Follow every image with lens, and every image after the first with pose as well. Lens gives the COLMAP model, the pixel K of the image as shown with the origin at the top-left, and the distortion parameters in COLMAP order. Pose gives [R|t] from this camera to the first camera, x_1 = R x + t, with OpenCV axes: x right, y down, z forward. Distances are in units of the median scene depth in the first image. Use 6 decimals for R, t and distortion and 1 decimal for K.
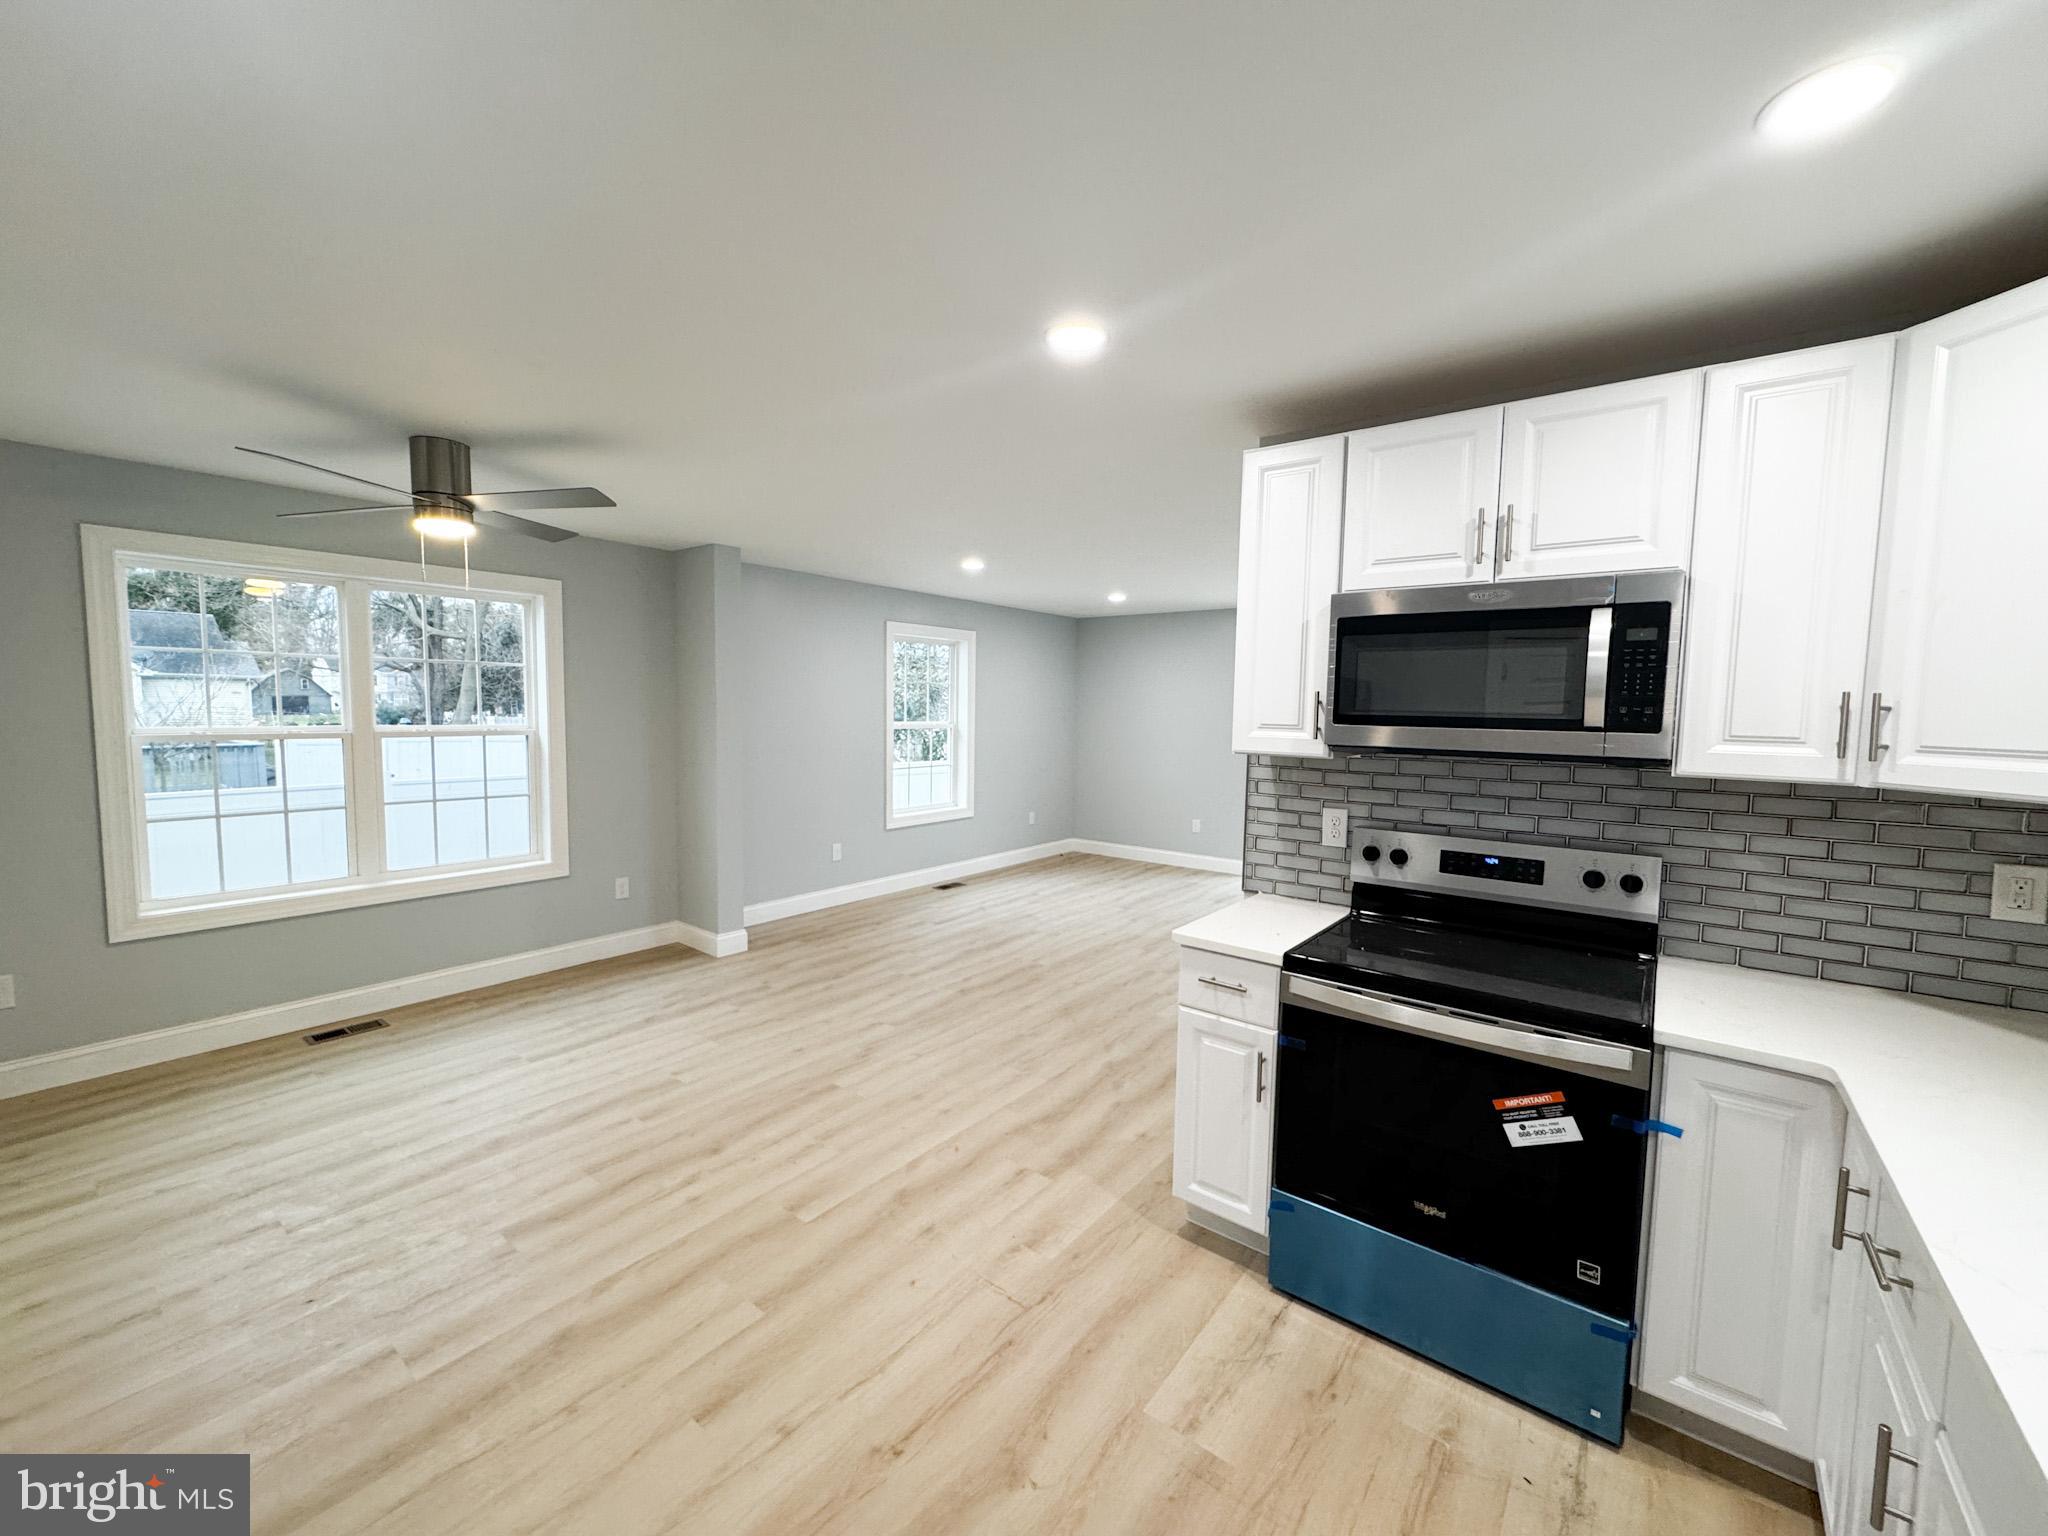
lens RADIAL K [[815.0, 0, 1022.9], [0, 815.0, 766.0], [0, 0, 1]] dist [-0.001527, 0.000066]
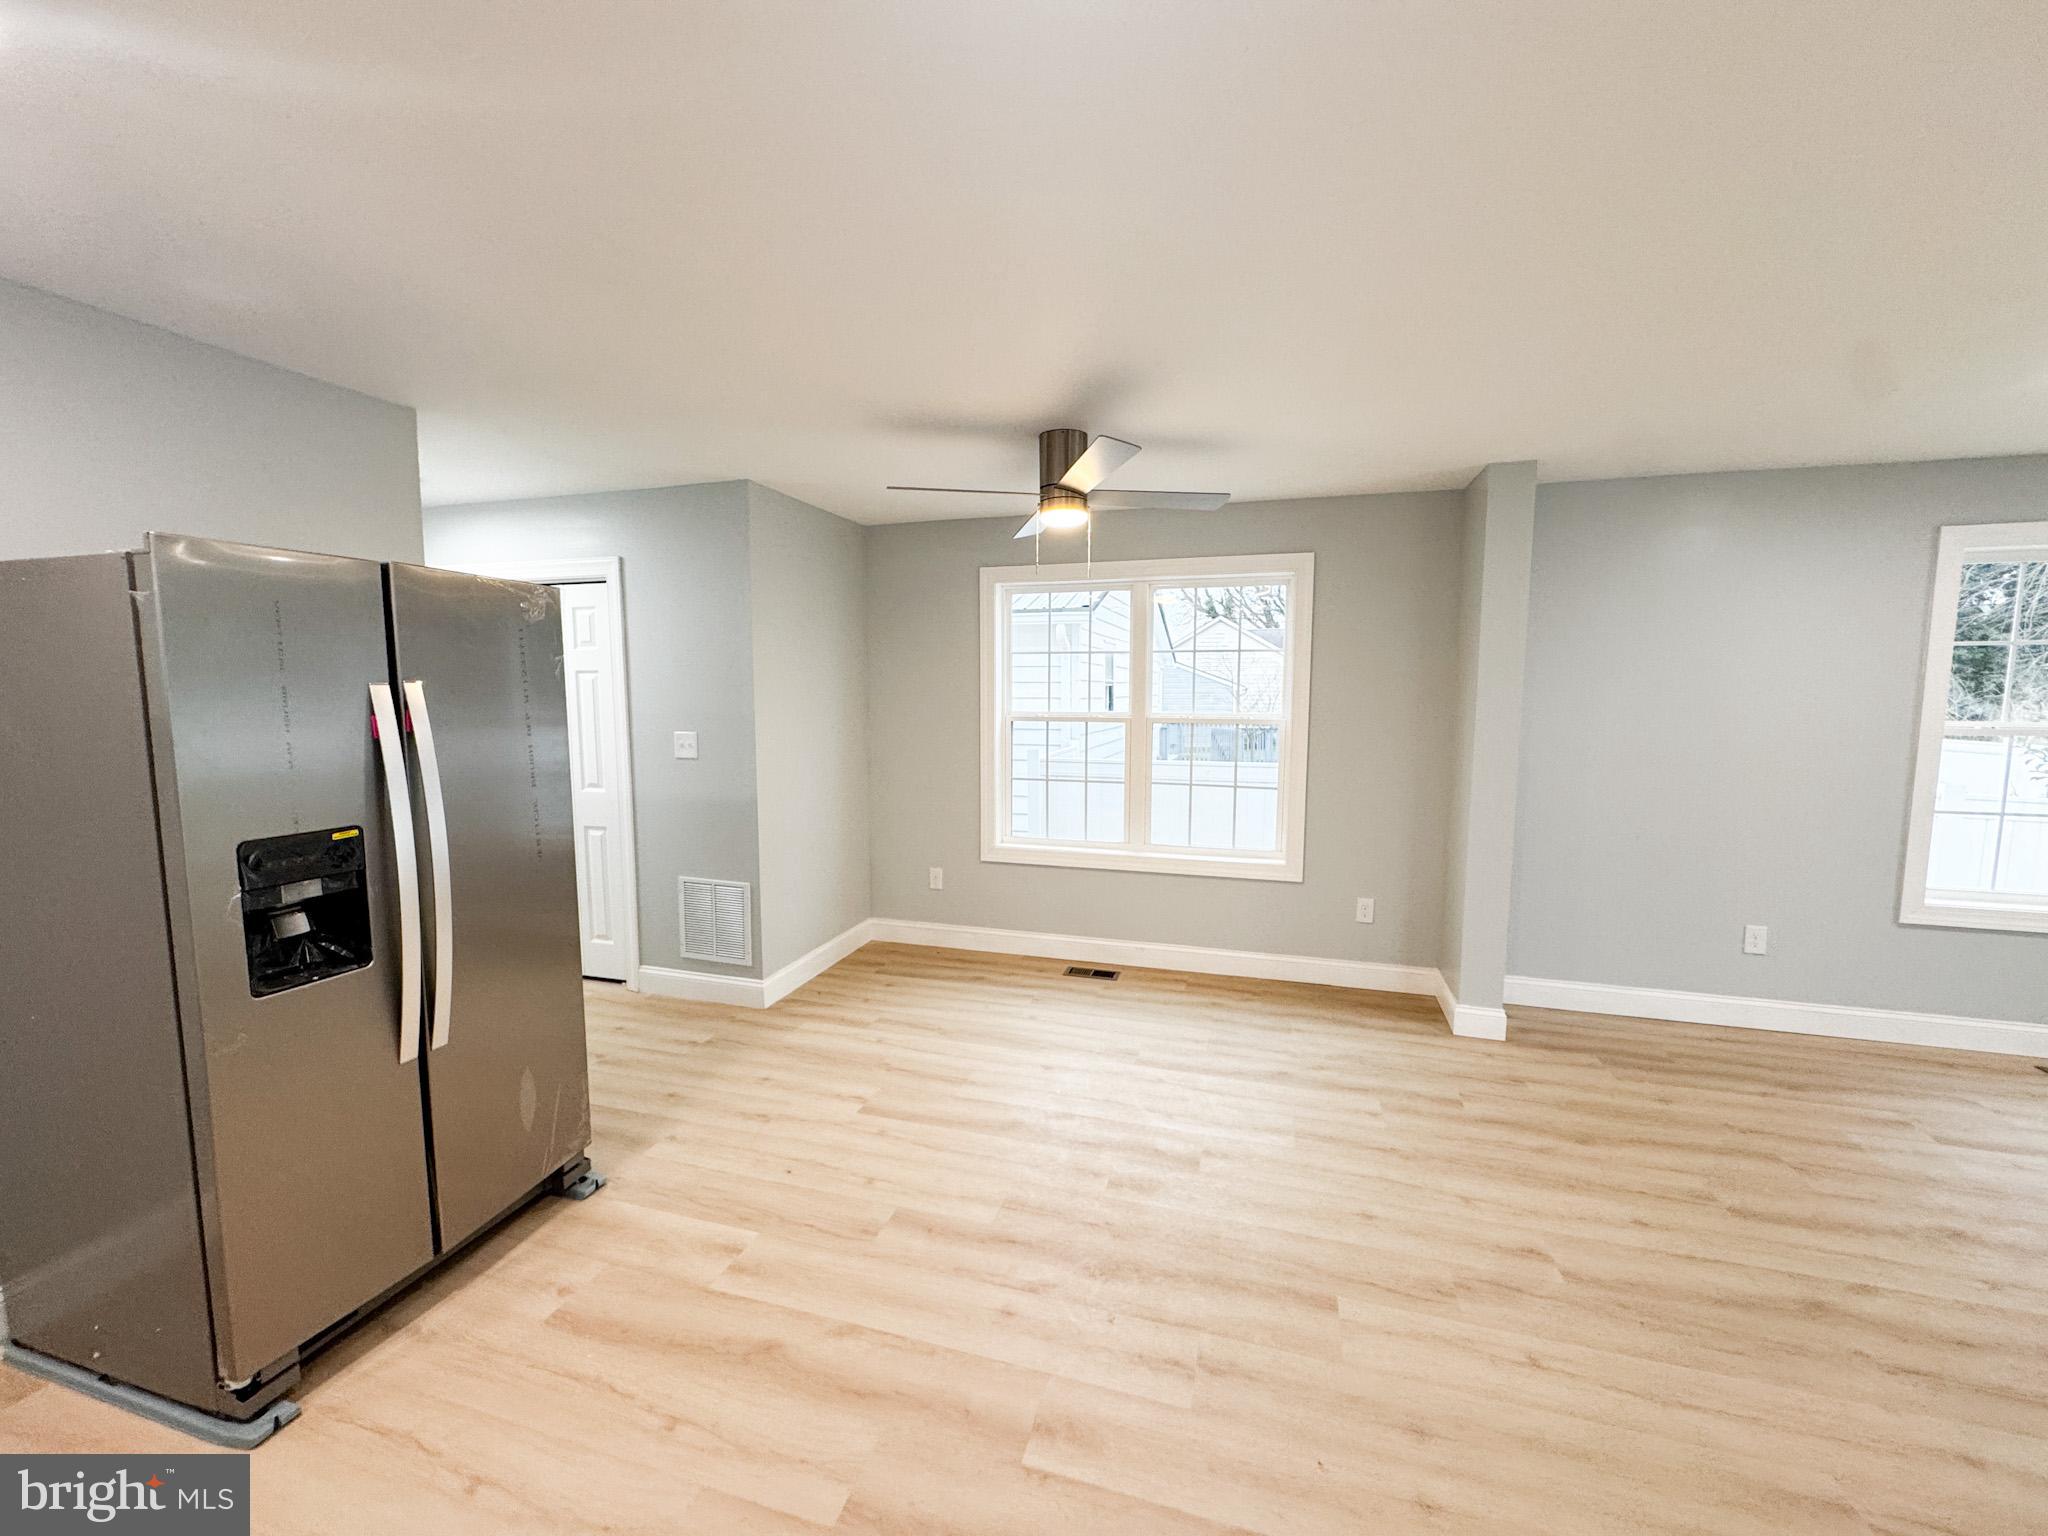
lens RADIAL K [[815.0, 0, 1029.2], [0, 815.0, 766.7], [0, 0, 1]] dist [-0.001527, 0.000066]
pose [[0.360009, 0.076399, -0.929815, 0.269295], [-0.066343, 0.996215, 0.056167, -0.038729], [0.930587, 0.041466, 0.363715, 0.639320]]
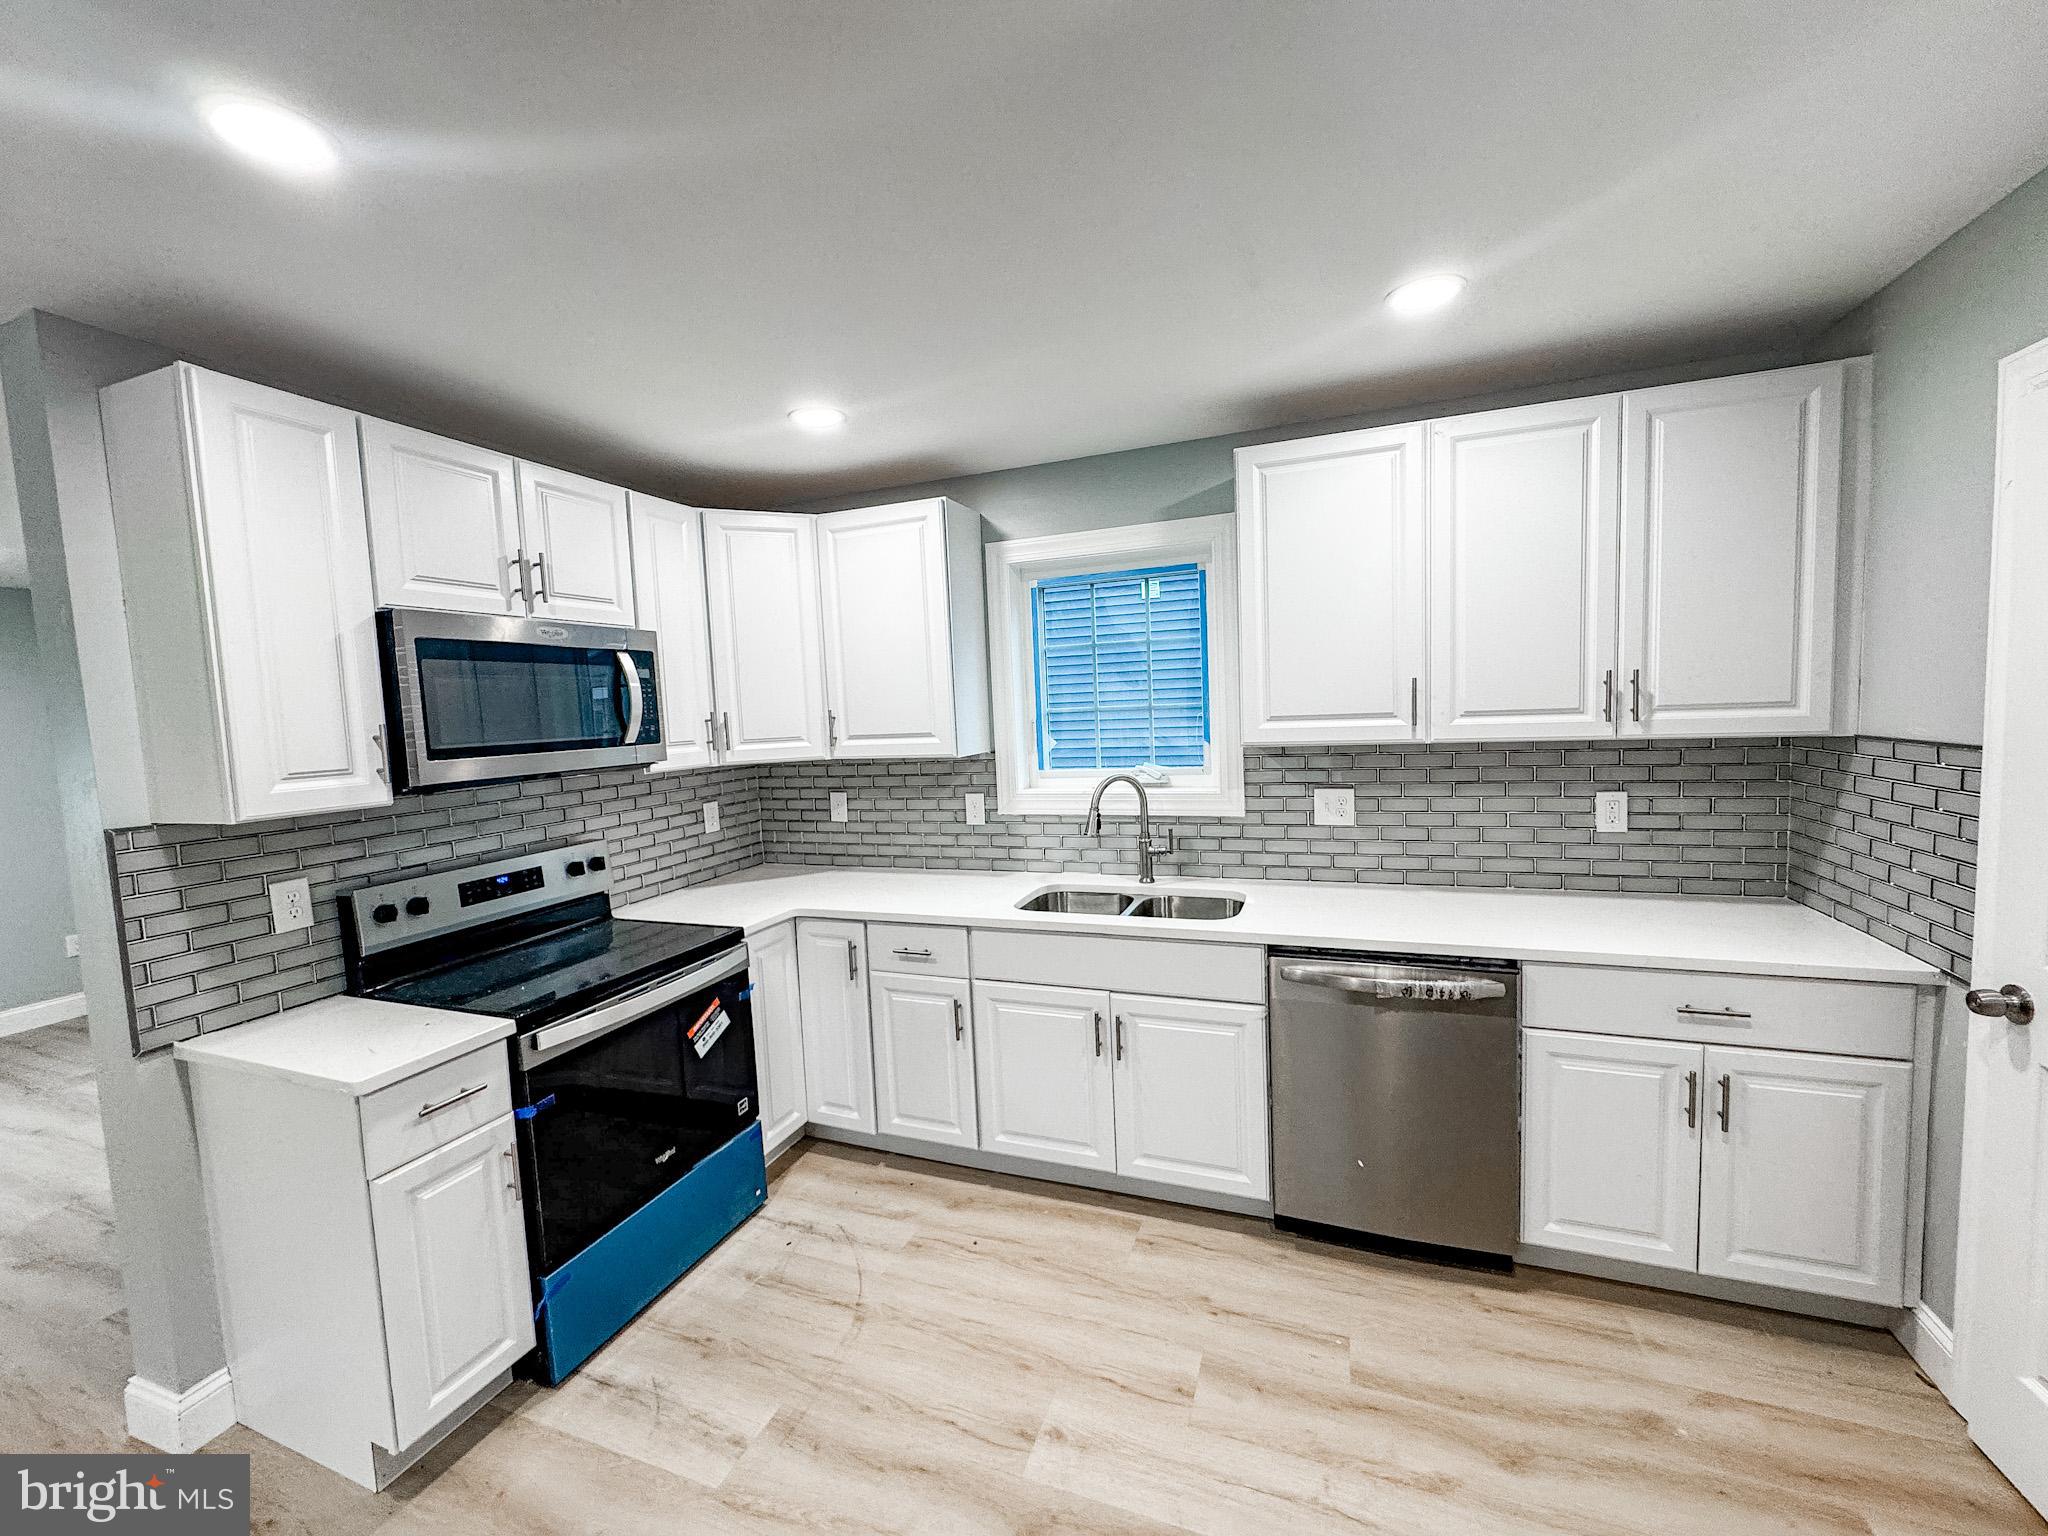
lens RADIAL K [[815.0, 0, 1025.5], [0, 815.0, 767.3], [0, 0, 1]] dist [-0.001527, 0.000066]
pose [[-0.290463, -0.076721, 0.953806, -0.498177], [0.111562, 0.987268, 0.113387, -0.057599], [-0.950361, 0.139343, -0.278205, 0.515029]]
